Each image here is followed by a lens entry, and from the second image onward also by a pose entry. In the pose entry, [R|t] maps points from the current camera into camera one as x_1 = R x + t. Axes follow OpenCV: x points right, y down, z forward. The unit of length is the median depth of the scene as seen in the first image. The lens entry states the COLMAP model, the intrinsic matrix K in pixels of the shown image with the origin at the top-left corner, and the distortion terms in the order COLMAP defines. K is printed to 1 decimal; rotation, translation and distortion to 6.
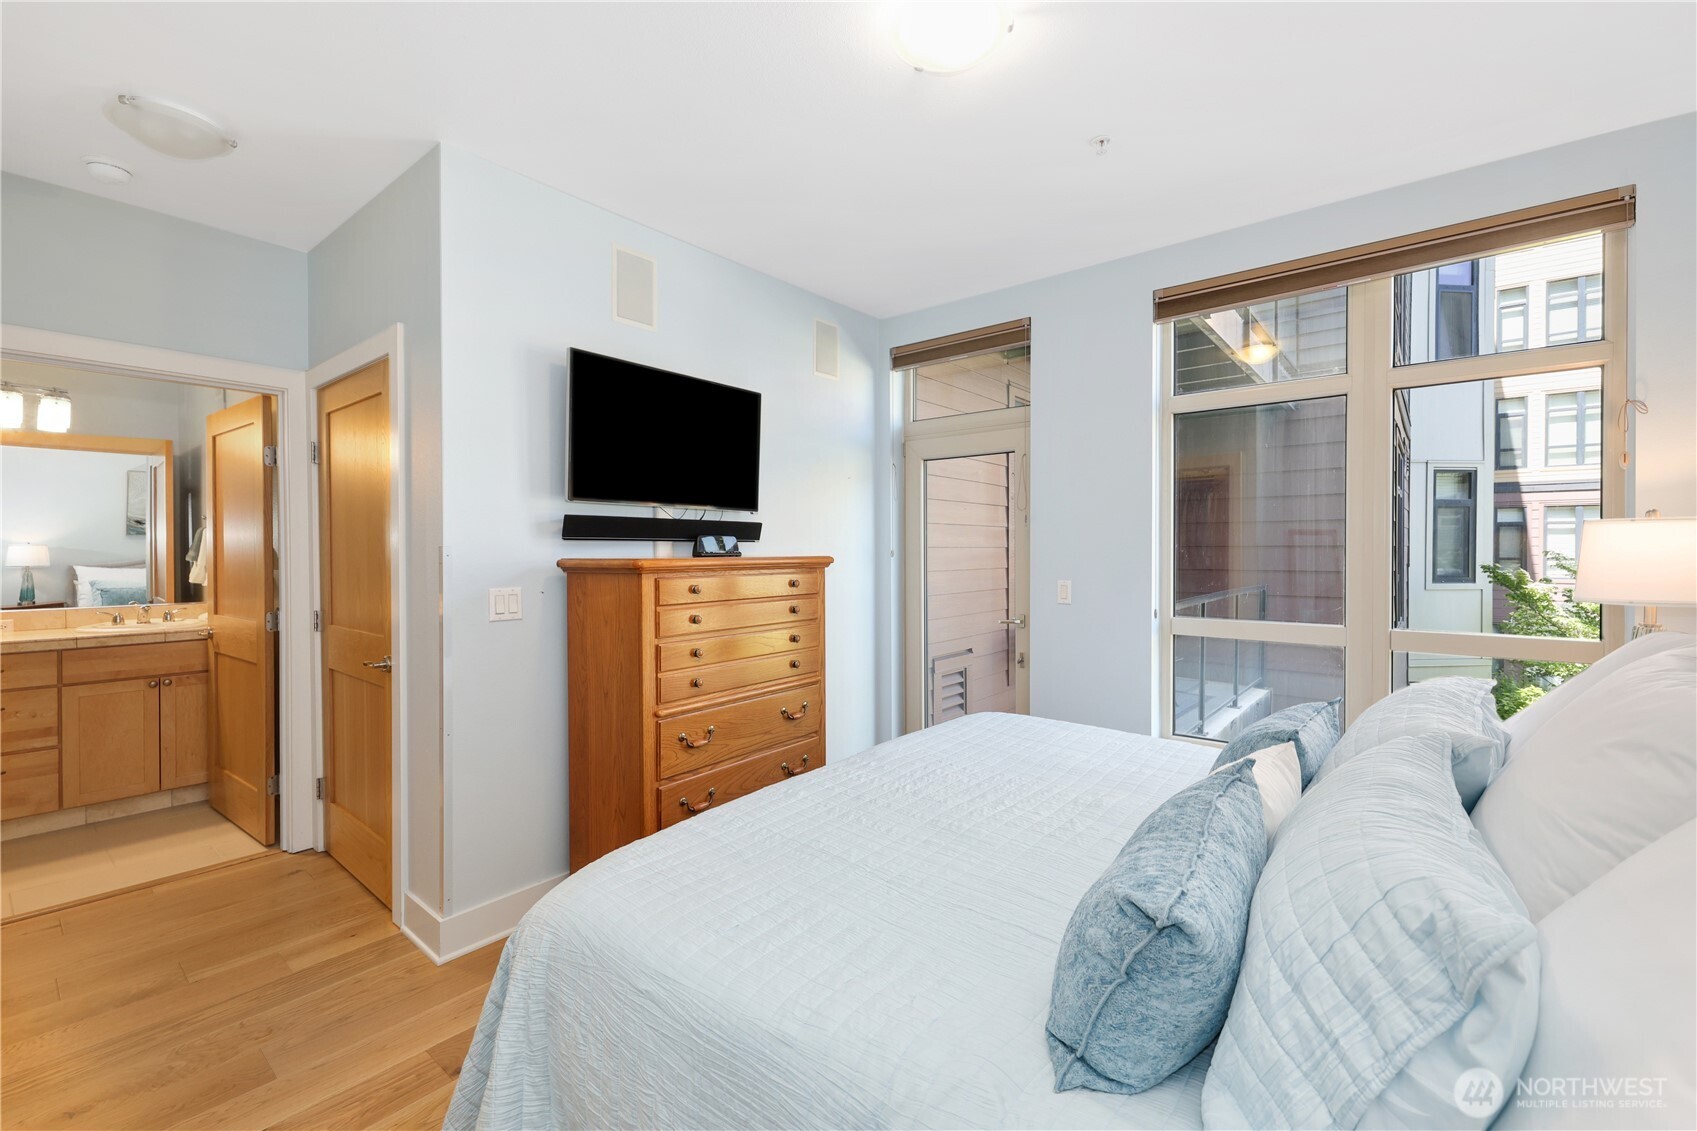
lens RADIAL K [[713.0, 0, 833.2], [0, 713.0, 553.2], [0, 0, 1]] dist [-0.018334, 0.007072]
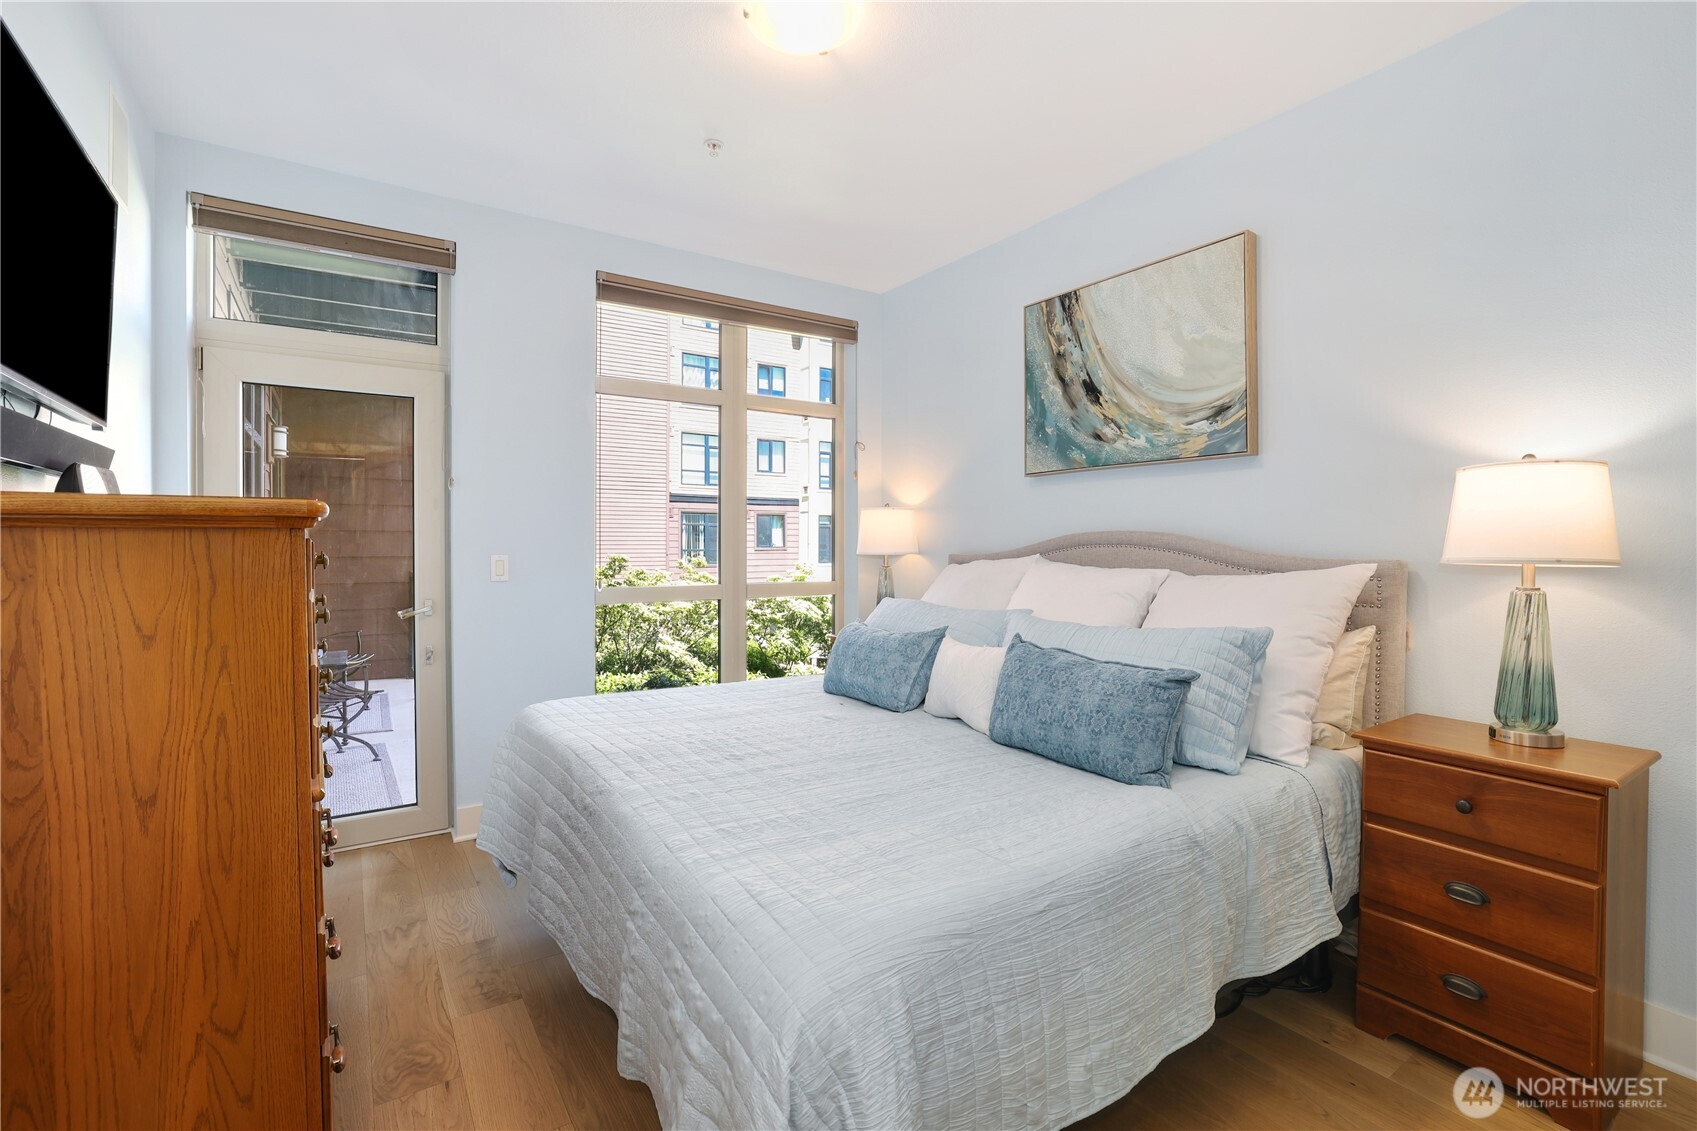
lens RADIAL K [[766.2, 0, 856.0], [0, 766.2, 543.9], [0, 0, 1]] dist [-0.027979, 0.004539]
pose [[0.268949, 0.003464, 0.963148, -0.661190], [0.003640, 0.999983, -0.004612, 0.041596], [-0.963148, 0.004746, 0.268932, 0.450255]]
